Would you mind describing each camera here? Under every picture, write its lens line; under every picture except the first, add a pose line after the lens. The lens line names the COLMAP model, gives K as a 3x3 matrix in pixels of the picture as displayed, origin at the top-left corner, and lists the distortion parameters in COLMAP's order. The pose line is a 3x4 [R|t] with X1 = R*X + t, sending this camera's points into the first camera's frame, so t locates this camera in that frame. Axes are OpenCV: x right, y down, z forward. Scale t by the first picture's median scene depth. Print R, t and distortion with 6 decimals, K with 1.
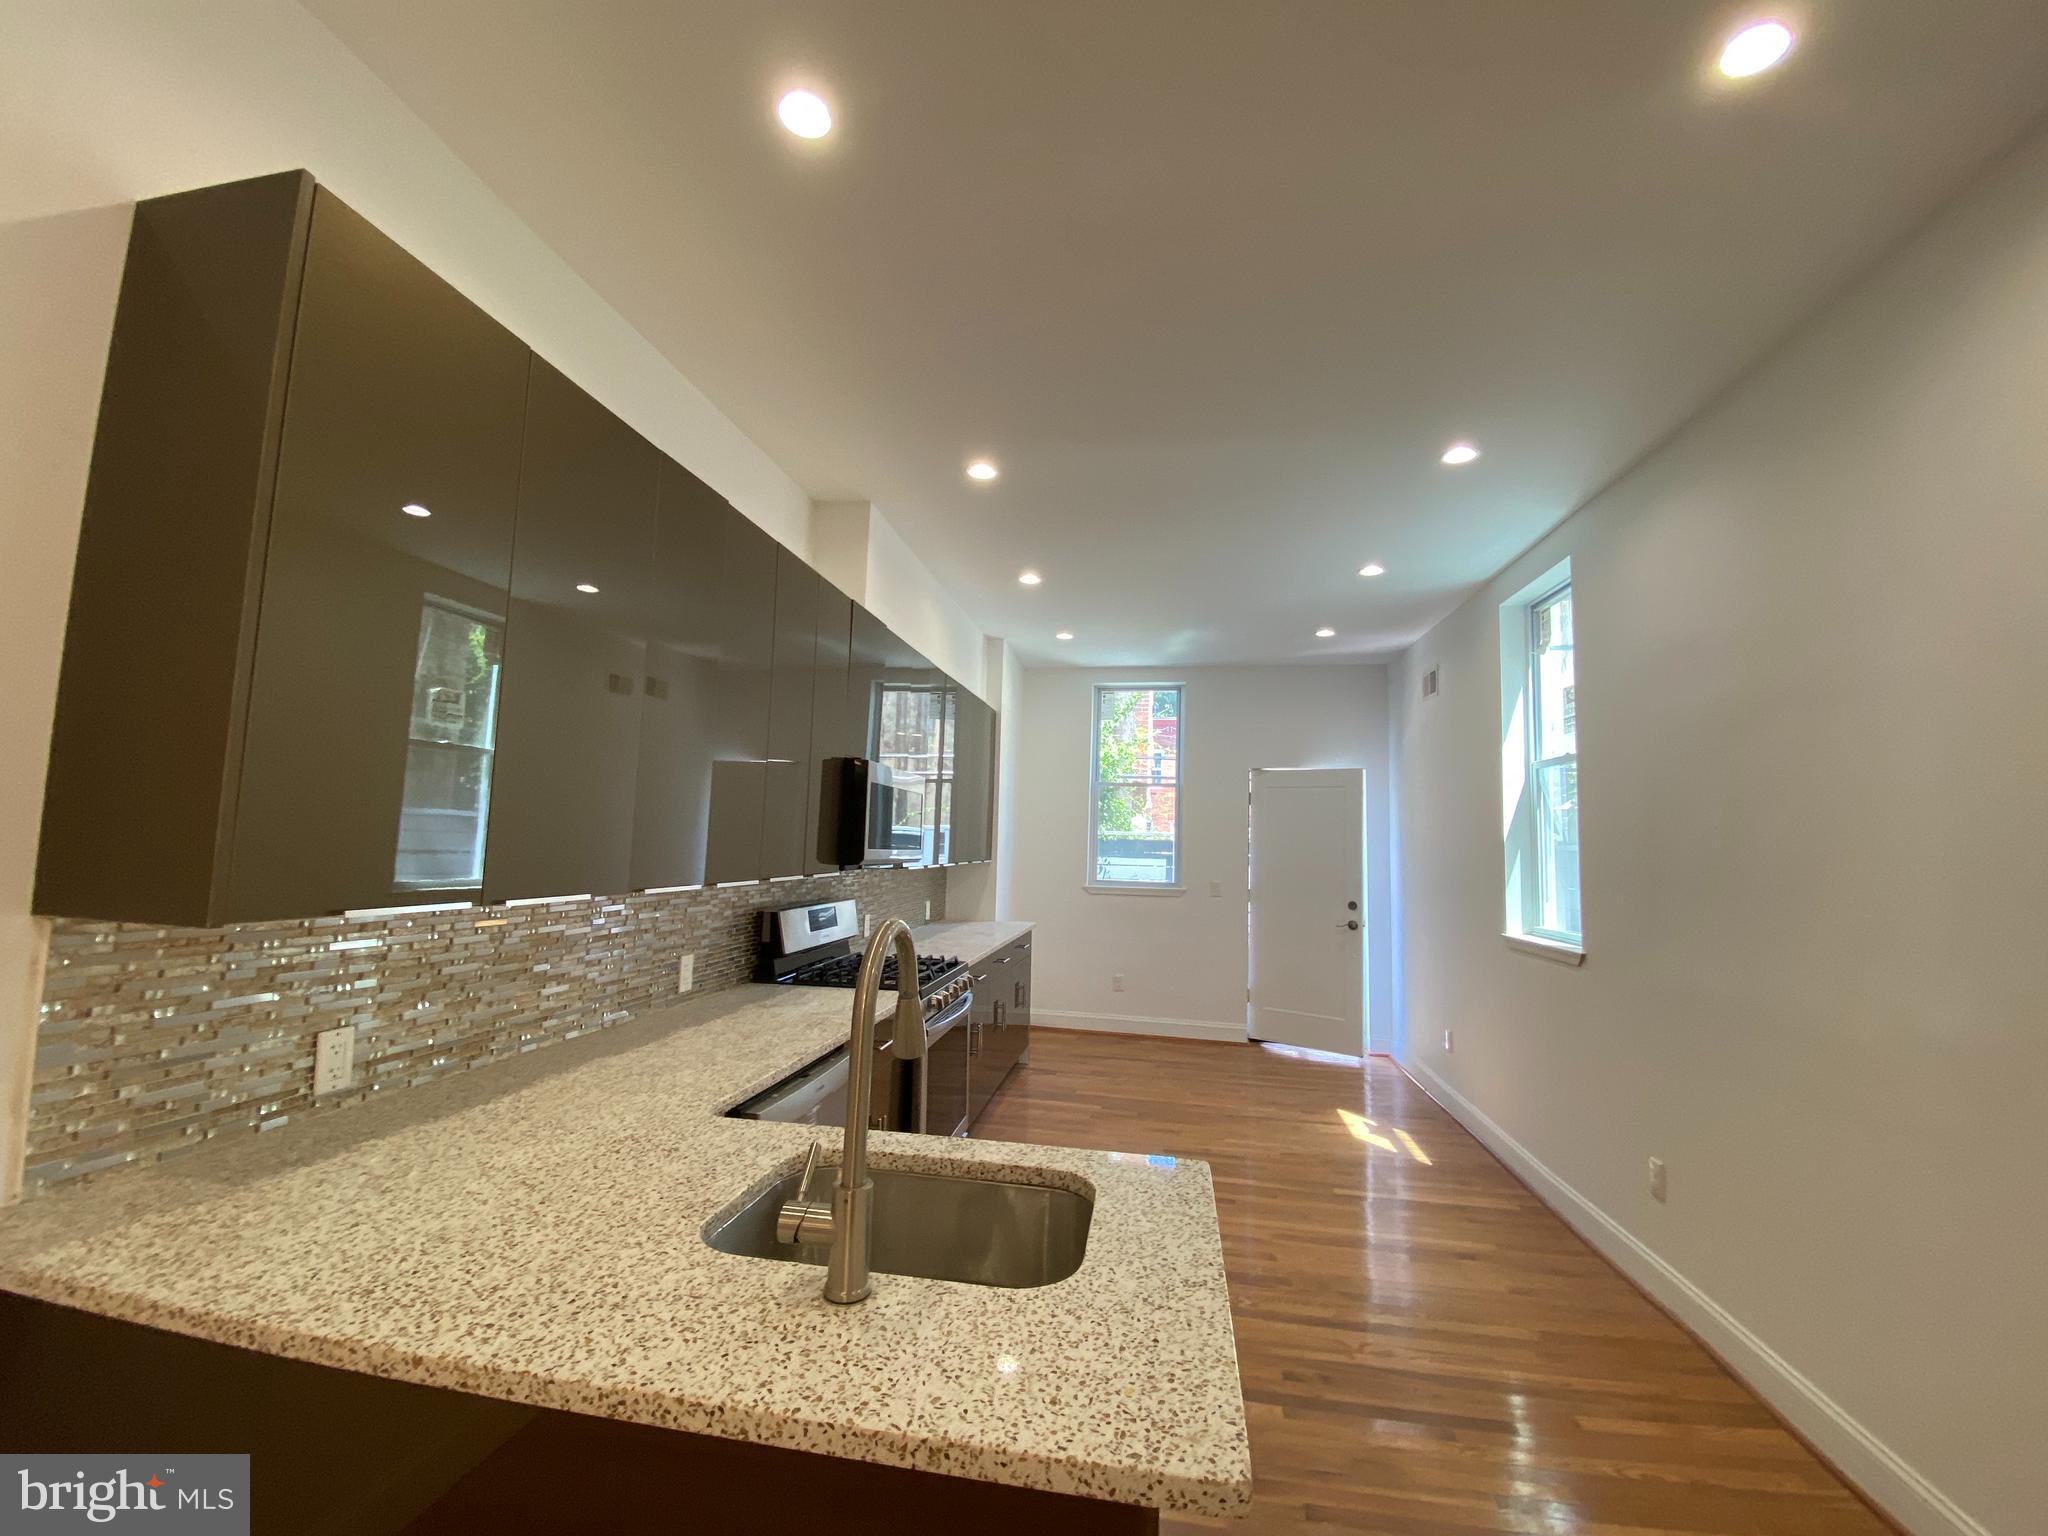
lens RADIAL K [[838.0, 0, 1018.1], [0, 838.0, 762.8], [0, 0, 1]] dist [0.015672, -0.017605]
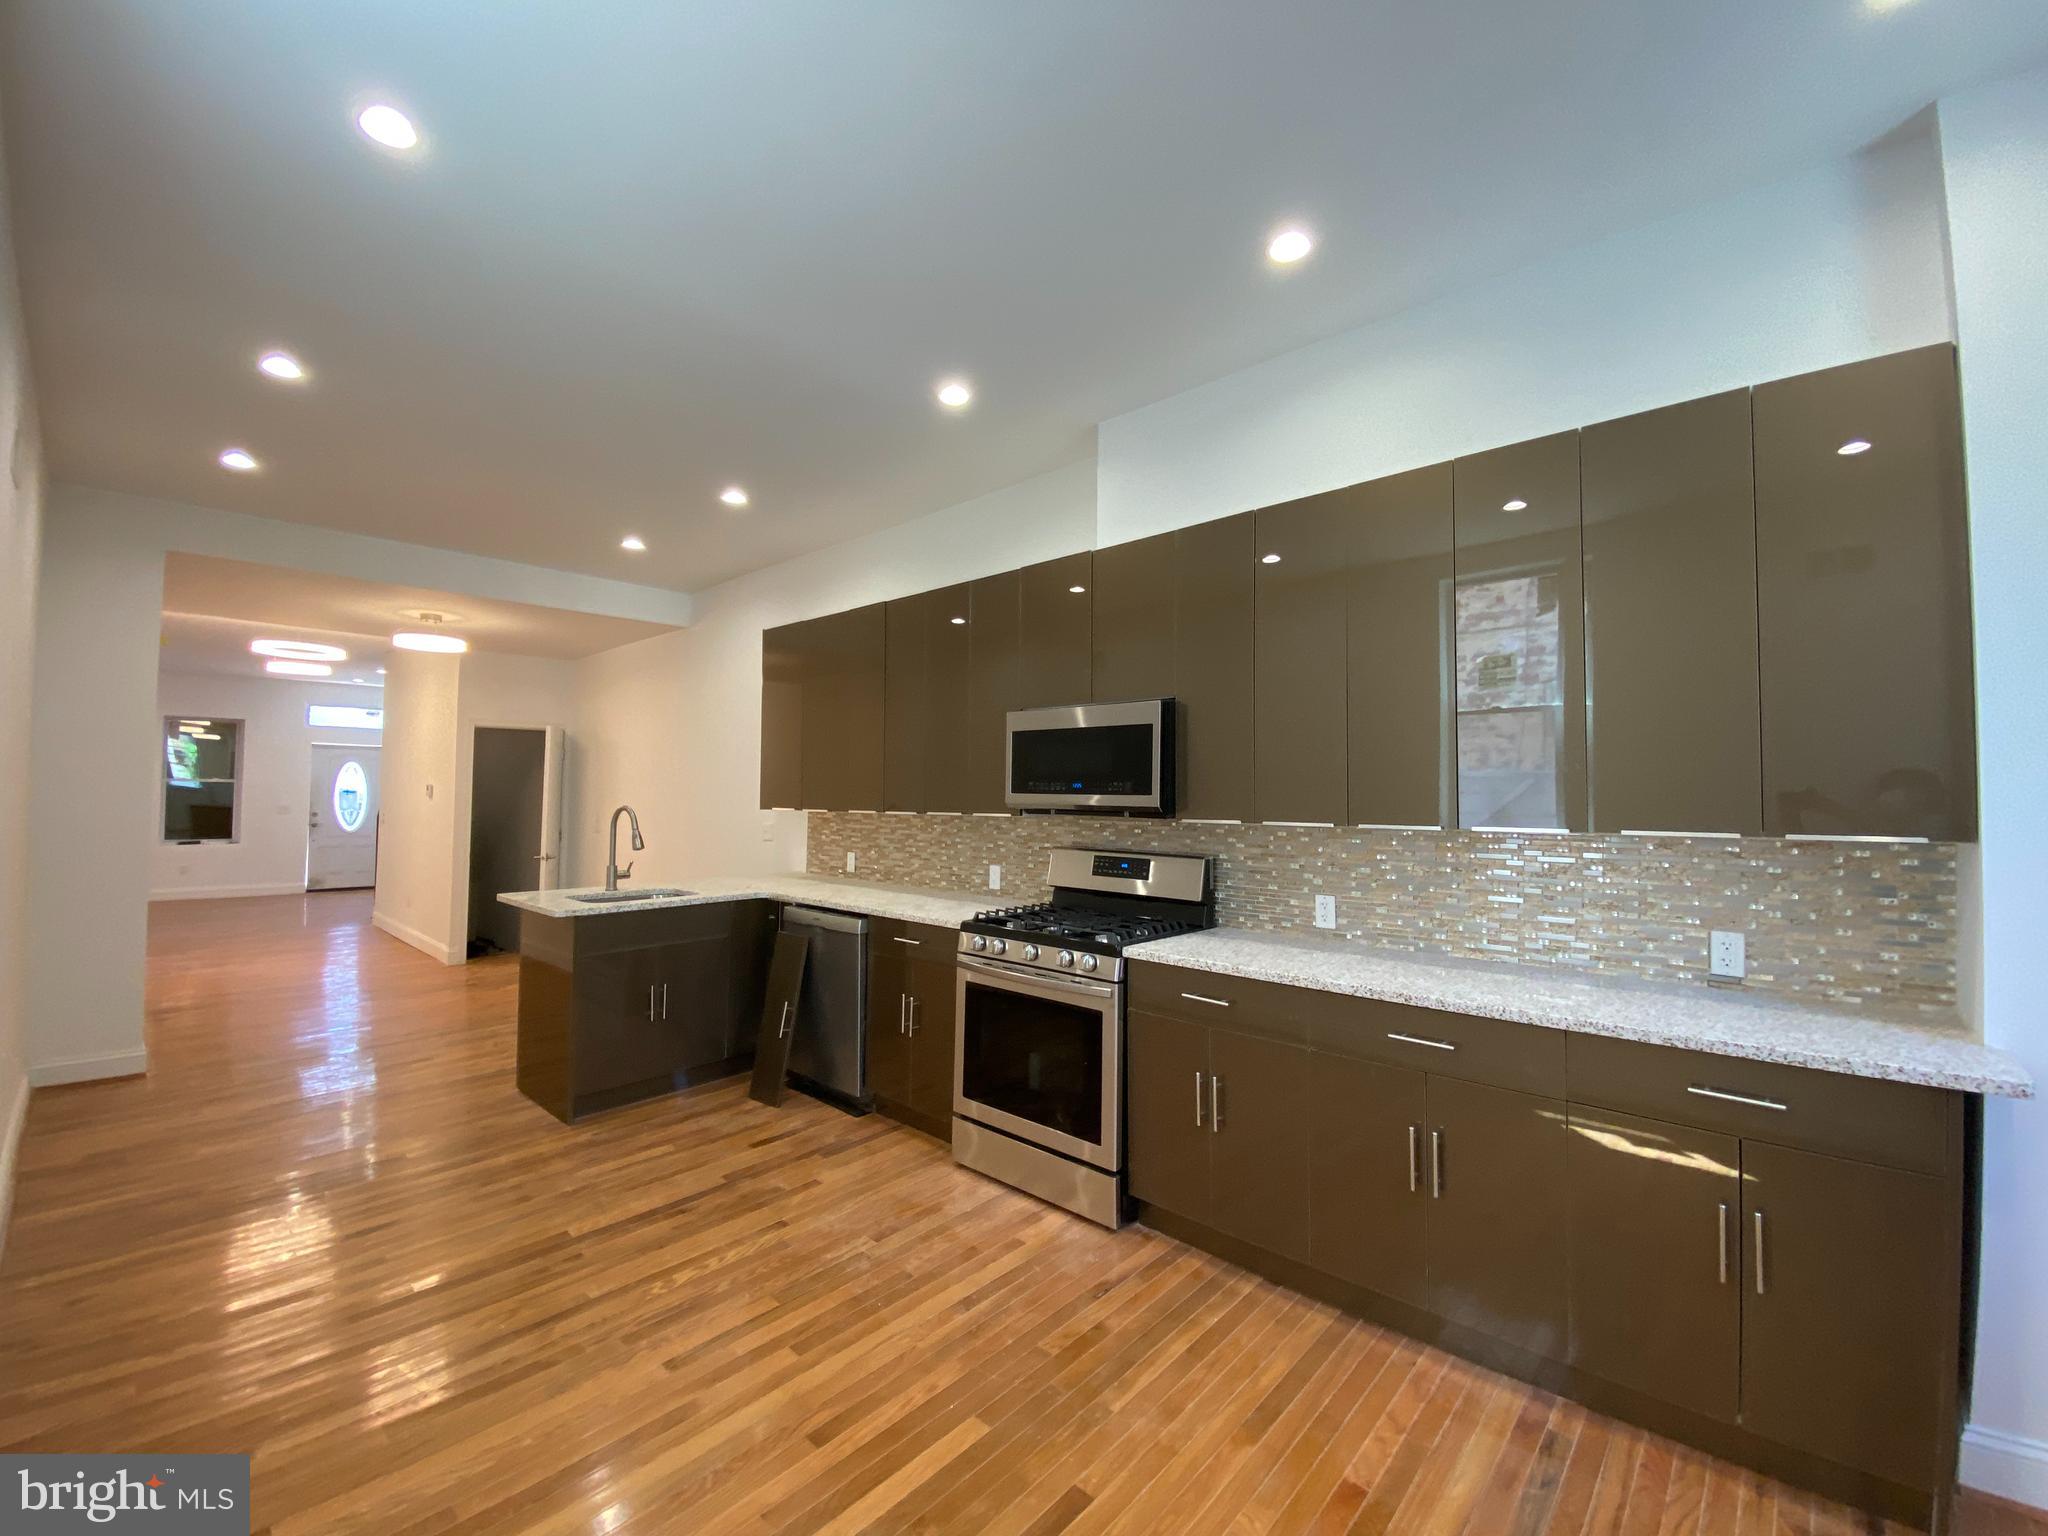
lens RADIAL K [[838.0, 0, 1025.3], [0, 838.0, 747.3], [0, 0, 1]] dist [0.015672, -0.017605]
pose [[-0.528738, -0.074237, -0.845532, 0.720349], [0.064504, 0.989773, -0.127238, 0.180783], [0.846331, -0.121816, -0.518542, 1.562802]]
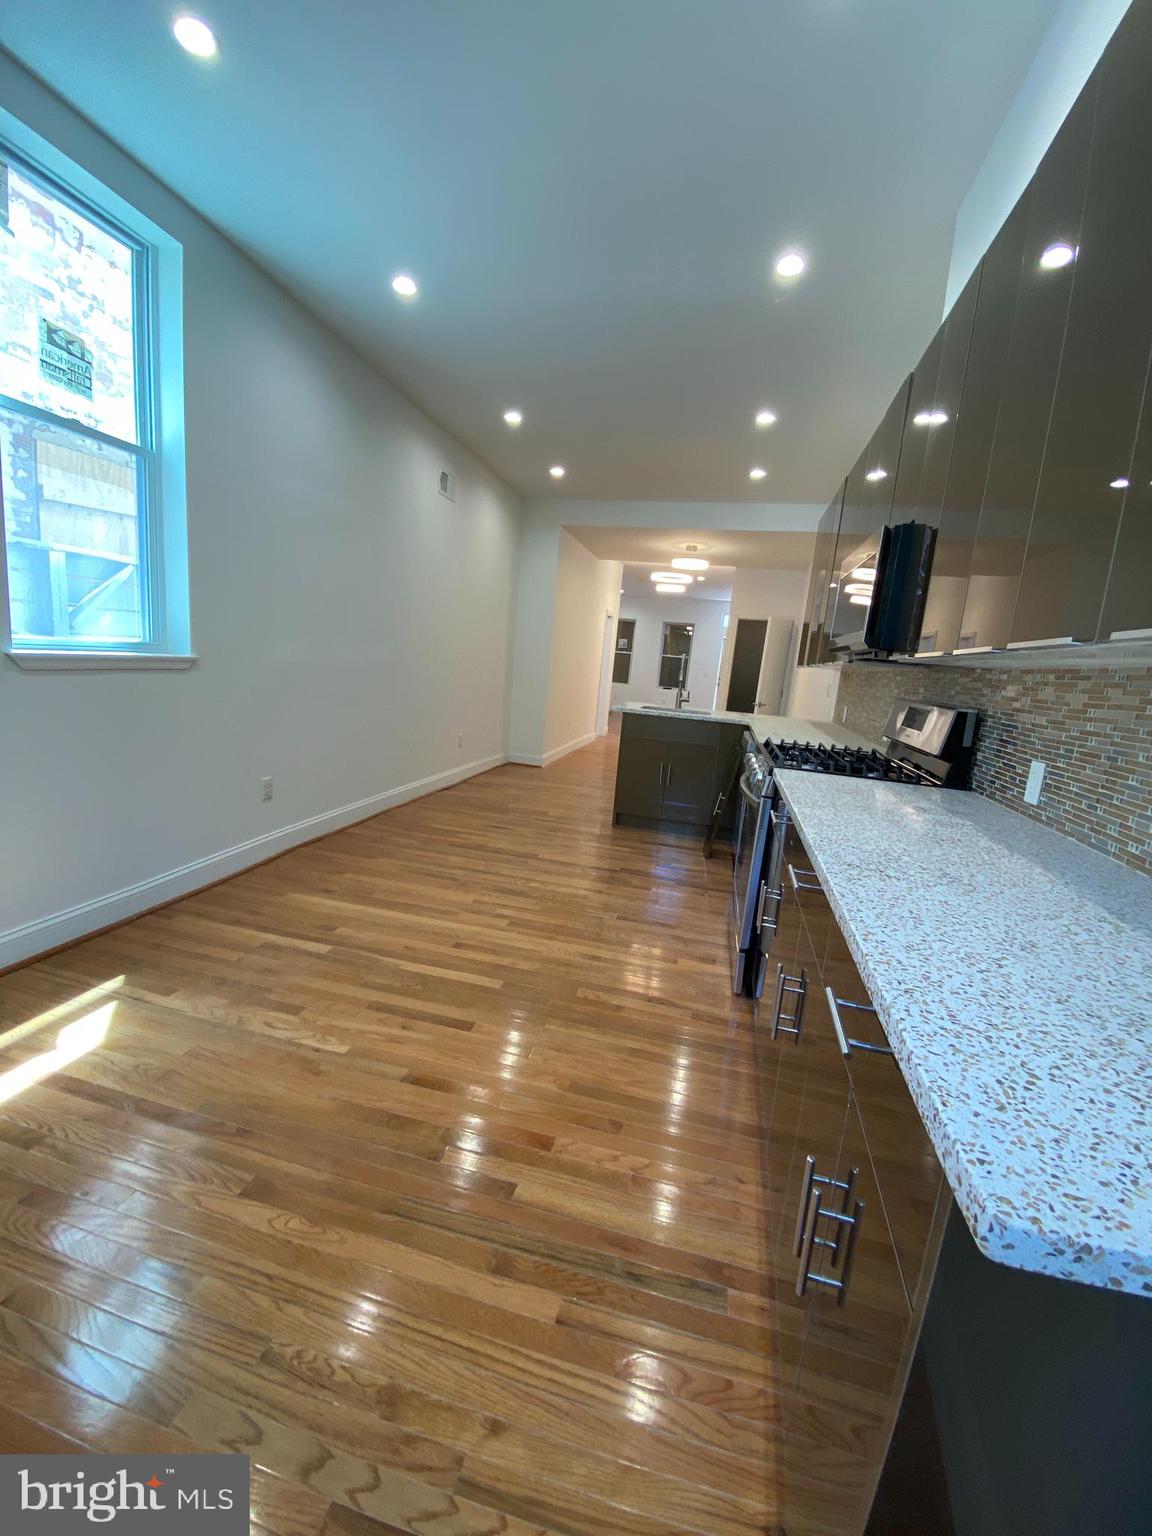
lens RADIAL K [[628.5, 0, 573.8], [0, 628.5, 755.6], [0, 0, 1]] dist [0.015672, -0.017605]
pose [[-0.992238, -0.119281, 0.035156, 0.124679], [-0.117269, 0.991597, 0.054613, 0.257465], [-0.041375, 0.050067, -0.997889, 1.890764]]
